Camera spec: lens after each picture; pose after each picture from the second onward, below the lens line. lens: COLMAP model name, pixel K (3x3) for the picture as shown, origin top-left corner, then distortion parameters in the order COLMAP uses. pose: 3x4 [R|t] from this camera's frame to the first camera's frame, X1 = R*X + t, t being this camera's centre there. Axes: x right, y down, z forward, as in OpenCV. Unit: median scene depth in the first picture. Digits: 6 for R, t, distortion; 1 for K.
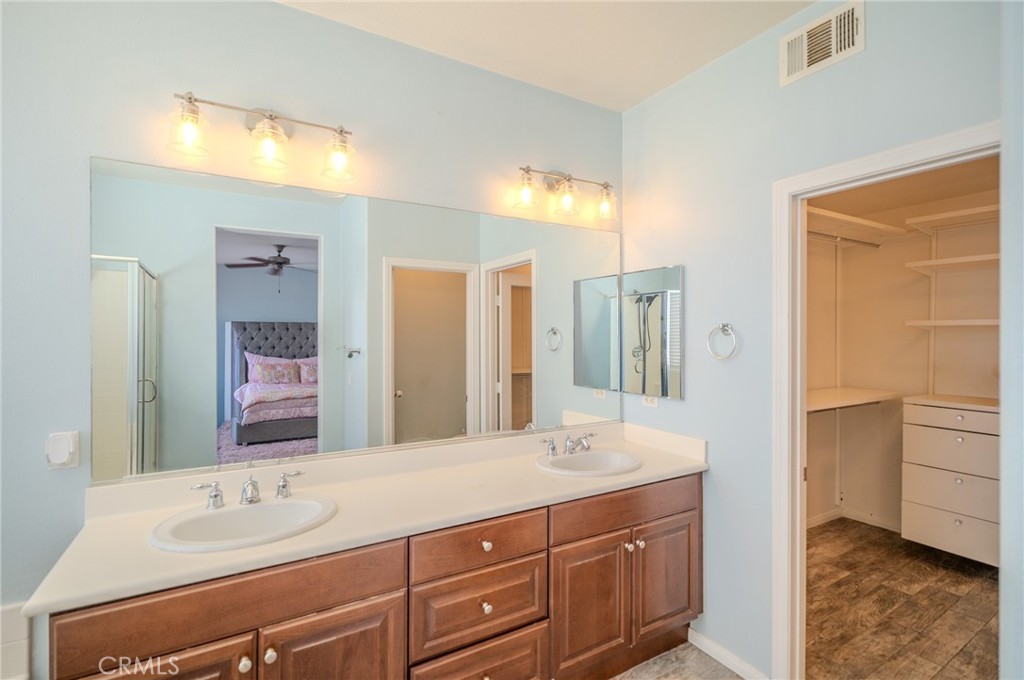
lens RADIAL K [[483.7, 0, 512.0], [0, 483.7, 340.0], [0, 0, 1]] dist [0.000411, -0.000488]
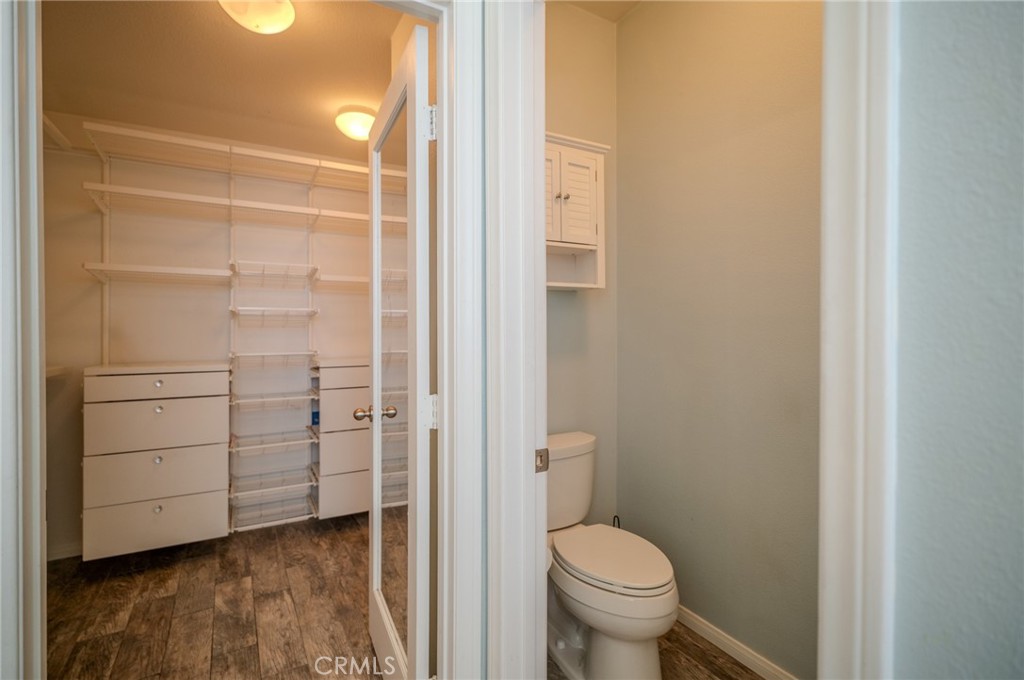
lens RADIAL K [[477.6, 0, 515.5], [0, 477.6, 338.1], [0, 0, 1]] dist [0.008211, -0.000251]
pose [[0.021261, -0.009361, 0.999730, 0.108078], [0.010229, 0.999906, 0.009145, 0.079856], [-0.999722, 0.010032, 0.021355, 0.363096]]
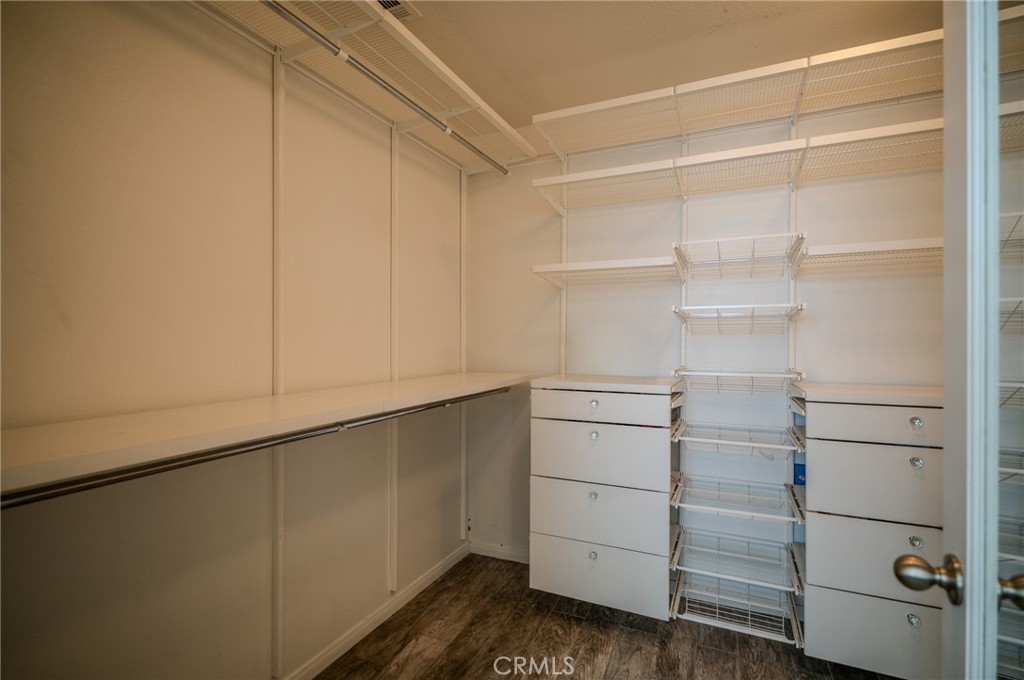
lens RADIAL K [[477.6, 0, 515.5], [0, 477.6, 338.1], [0, 0, 1]] dist [0.008211, -0.000251]
pose [[0.822588, 0.002268, 0.568634, 0.447021], [0.003425, 0.999954, -0.008944, 0.072320], [-0.568628, 0.009305, 0.822542, 0.502454]]
